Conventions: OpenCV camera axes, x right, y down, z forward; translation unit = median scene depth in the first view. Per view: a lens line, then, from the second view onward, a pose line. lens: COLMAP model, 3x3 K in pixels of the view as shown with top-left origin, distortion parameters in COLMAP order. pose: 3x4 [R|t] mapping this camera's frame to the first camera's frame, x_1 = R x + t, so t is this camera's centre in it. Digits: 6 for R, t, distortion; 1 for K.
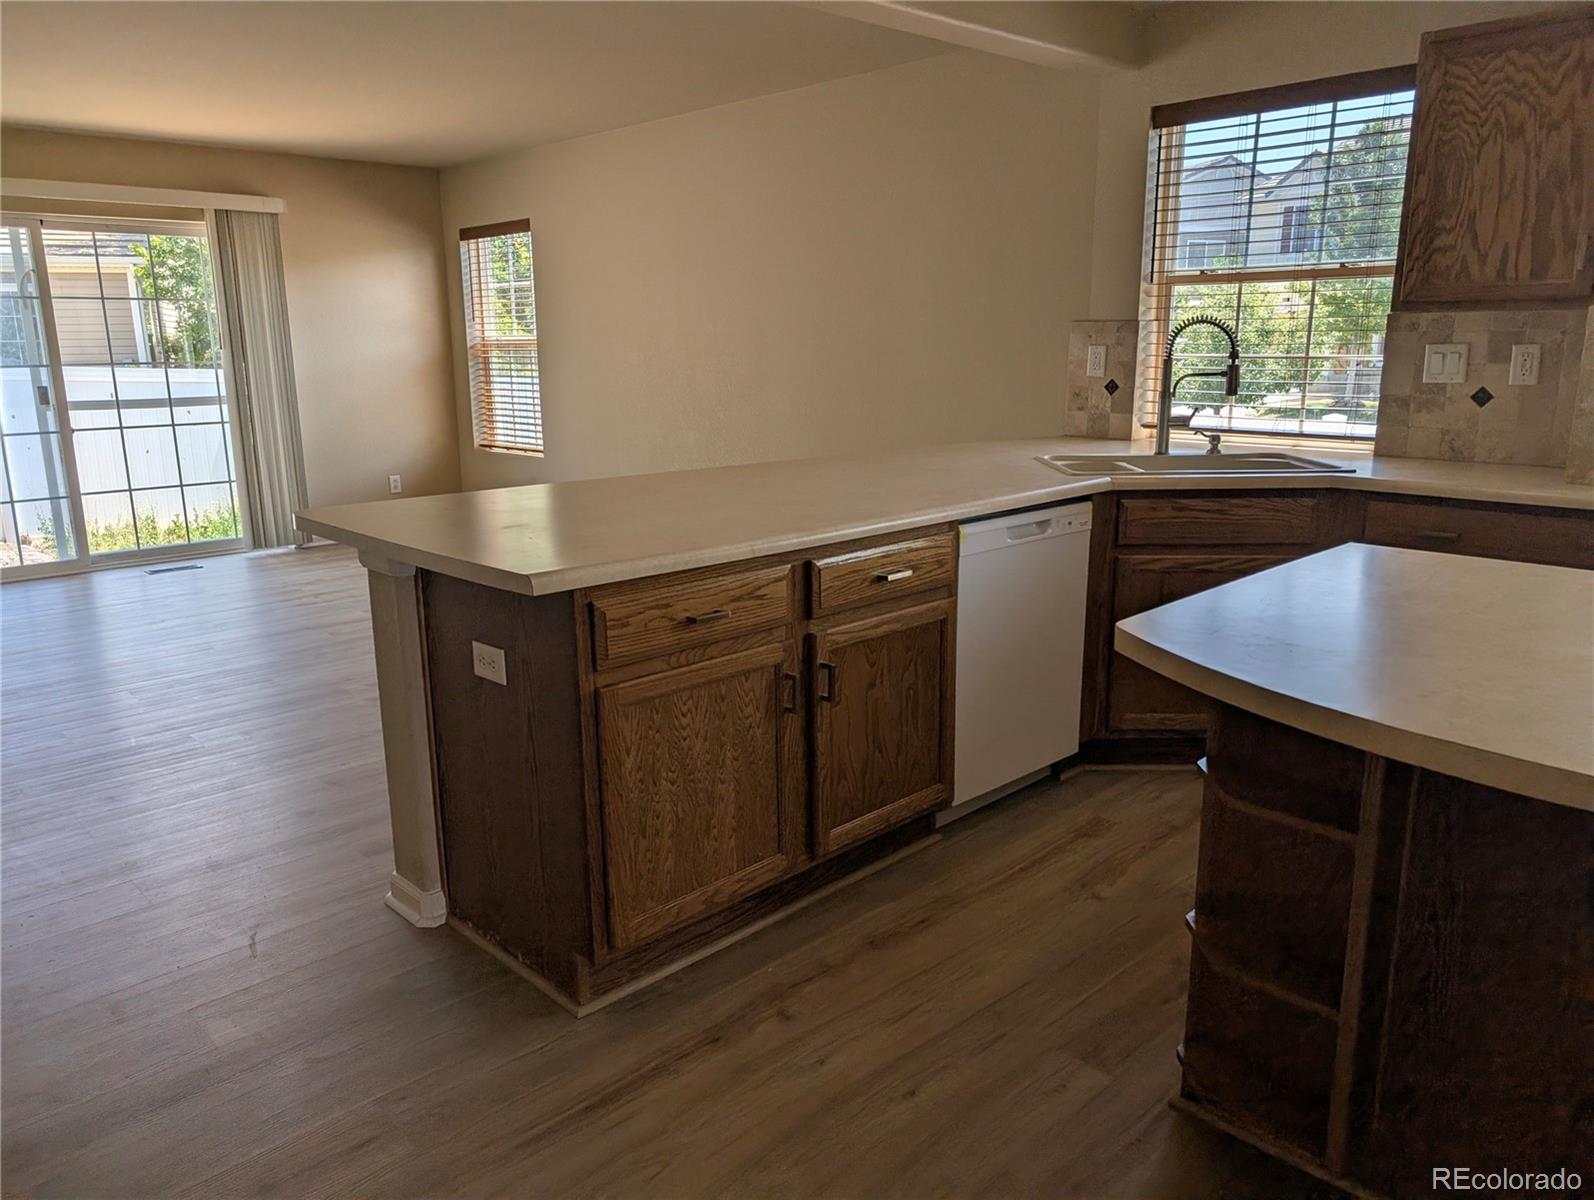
lens RADIAL K [[1137.3, 0, 797.0], [0, 1137.3, 600.0], [0, 0, 1]] dist [0.028590, -0.009614]
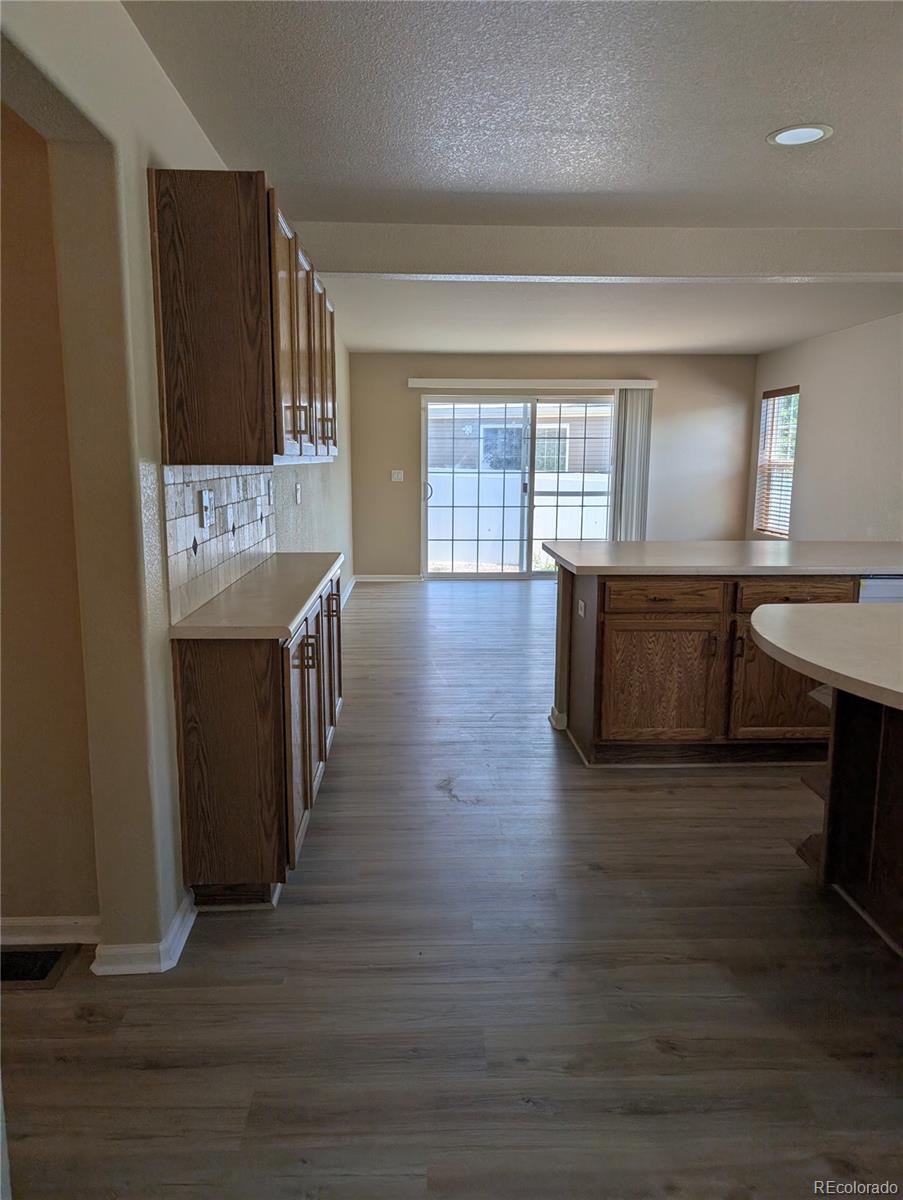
lens RADIAL K [[852.3, 0, 451.5], [0, 852.3, 600.0], [0, 0, 1]] dist [0.027546, -0.021707]
pose [[0.746010, 0.124213, -0.654248, 0.449681], [-0.161210, 0.986914, 0.003552, 0.051379], [0.646127, 0.102821, 0.756272, -0.318355]]
